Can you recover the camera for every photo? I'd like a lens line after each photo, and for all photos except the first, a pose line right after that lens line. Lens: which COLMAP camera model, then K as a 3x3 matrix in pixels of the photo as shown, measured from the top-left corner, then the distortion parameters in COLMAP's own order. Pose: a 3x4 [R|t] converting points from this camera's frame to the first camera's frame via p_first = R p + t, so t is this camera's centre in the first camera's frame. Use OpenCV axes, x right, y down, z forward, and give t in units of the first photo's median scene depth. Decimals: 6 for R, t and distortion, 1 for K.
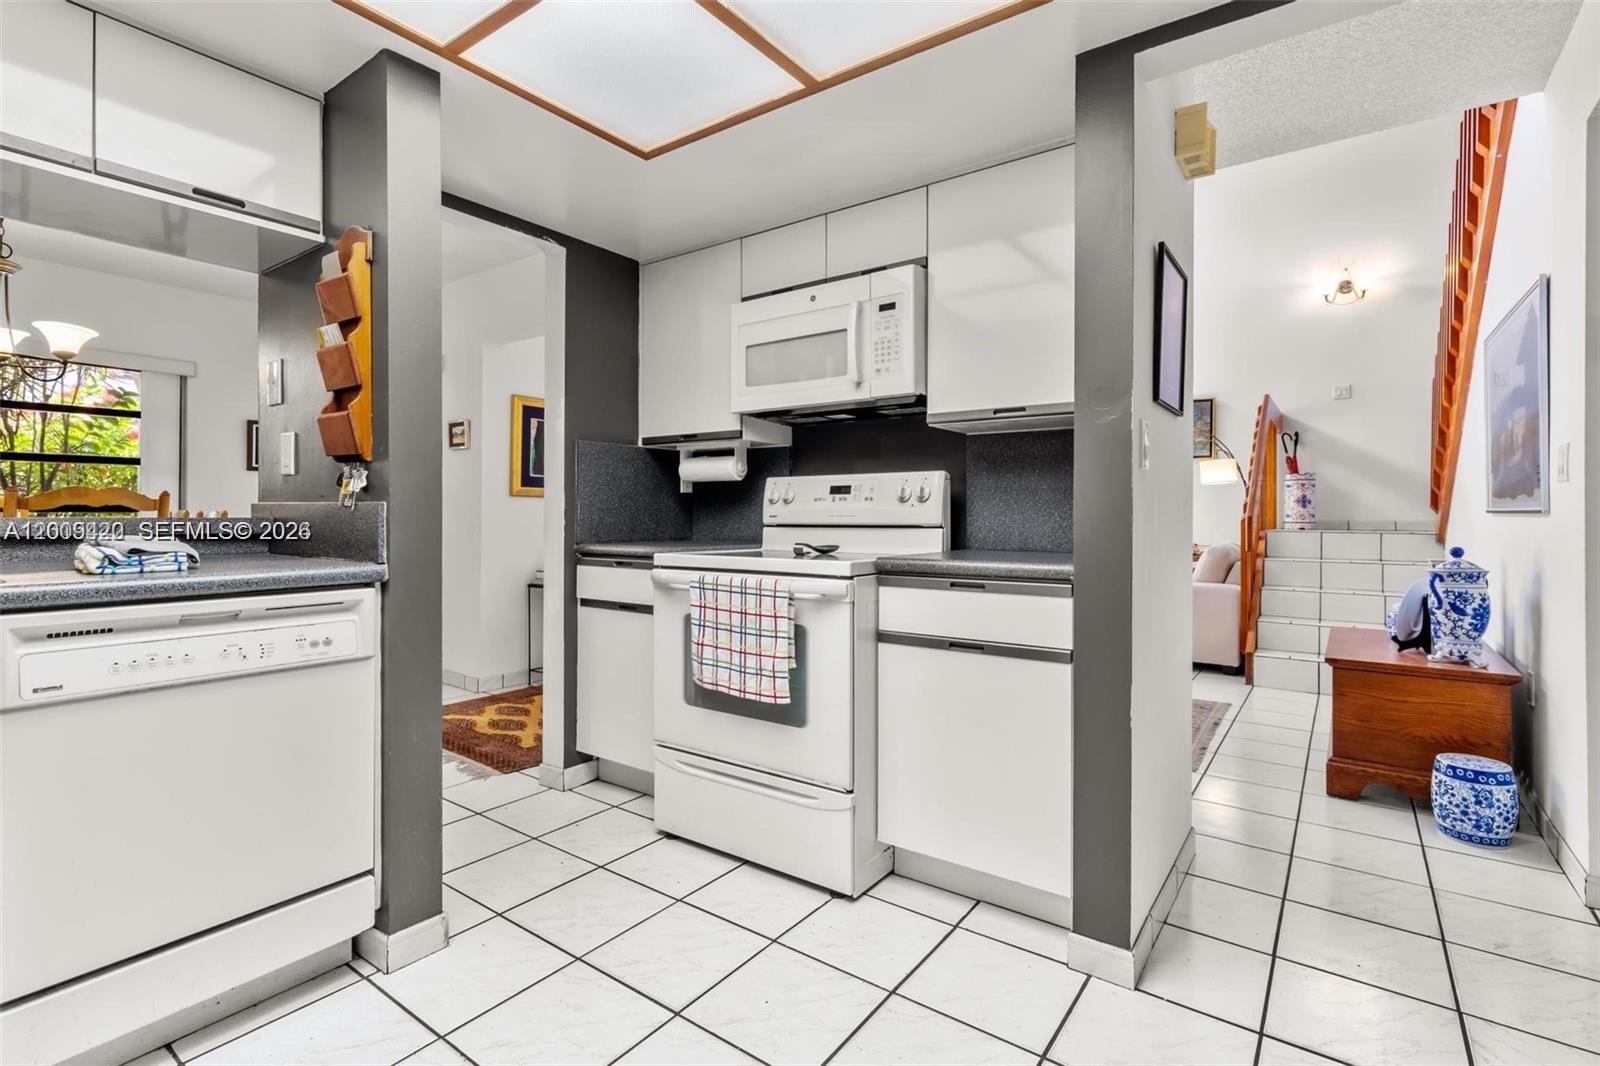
lens RADIAL K [[748.4, 0, 815.6], [0, 748.4, 523.2], [0, 0, 1]] dist [-0.001676, -0.000476]
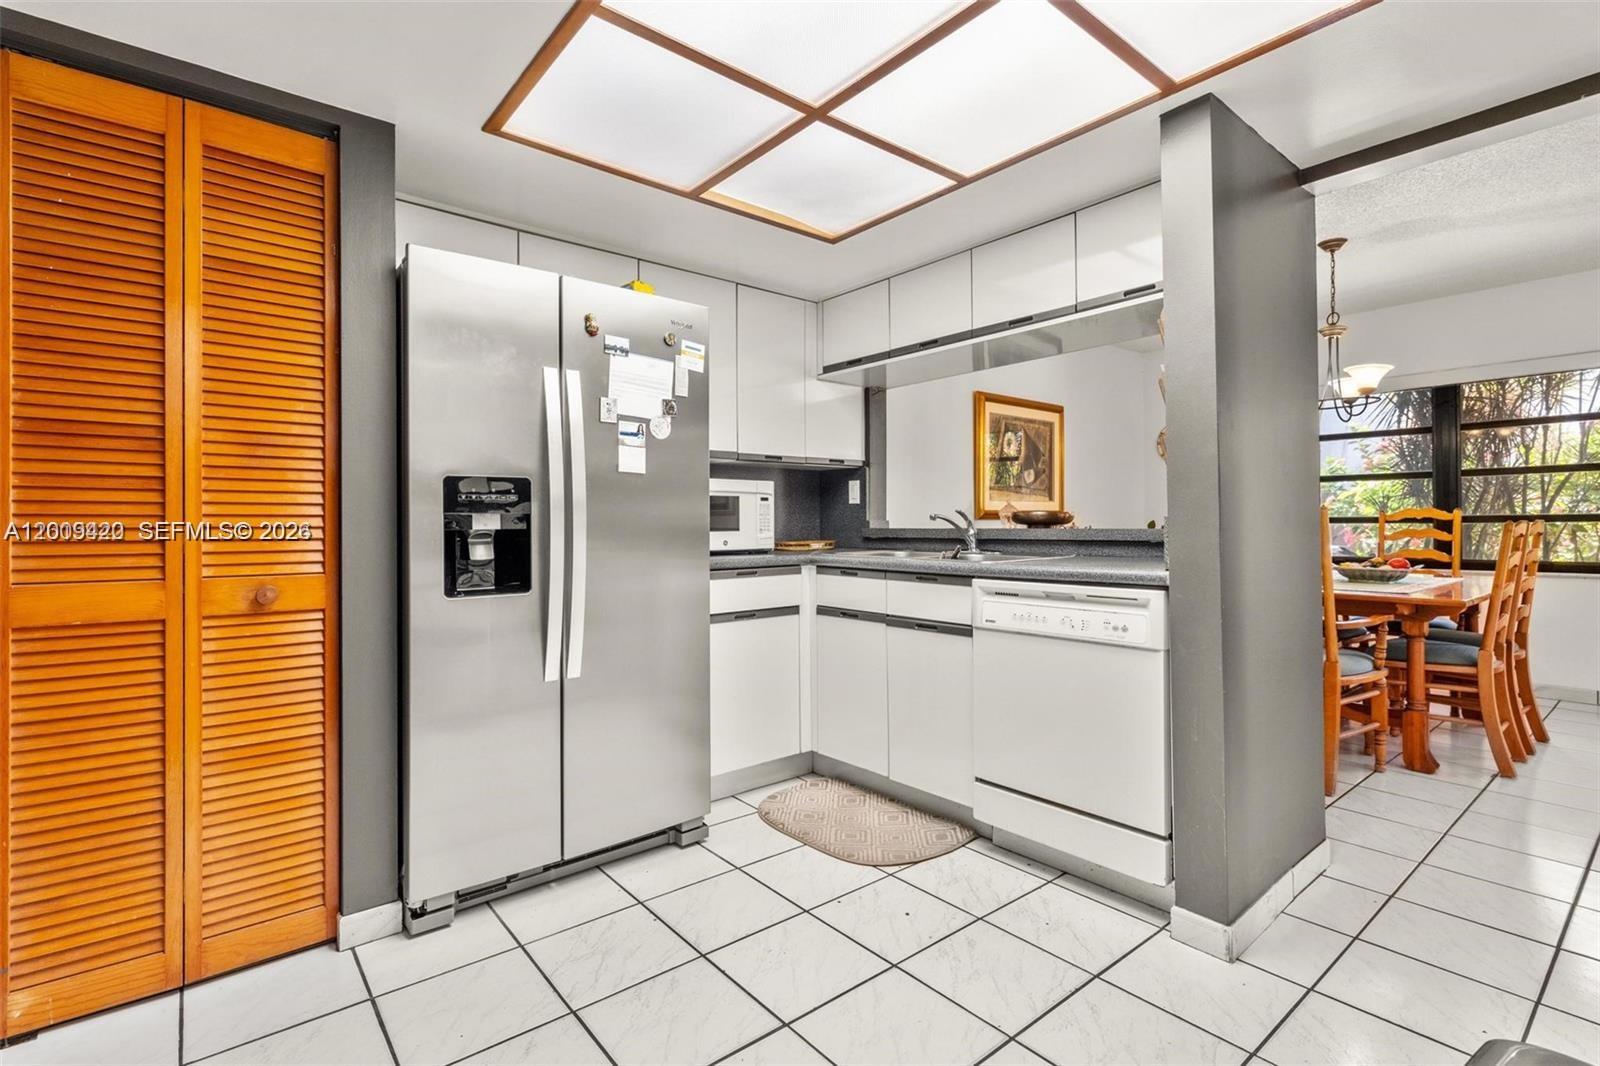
lens RADIAL K [[748.4, 0, 810.7], [0, 748.4, 525.6], [0, 0, 1]] dist [-0.001676, -0.000476]
pose [[-0.254064, -0.000518, -0.967187, 0.665633], [-0.005010, 0.999987, 0.000781, -0.011070], [0.967174, 0.005044, -0.254063, 0.788760]]
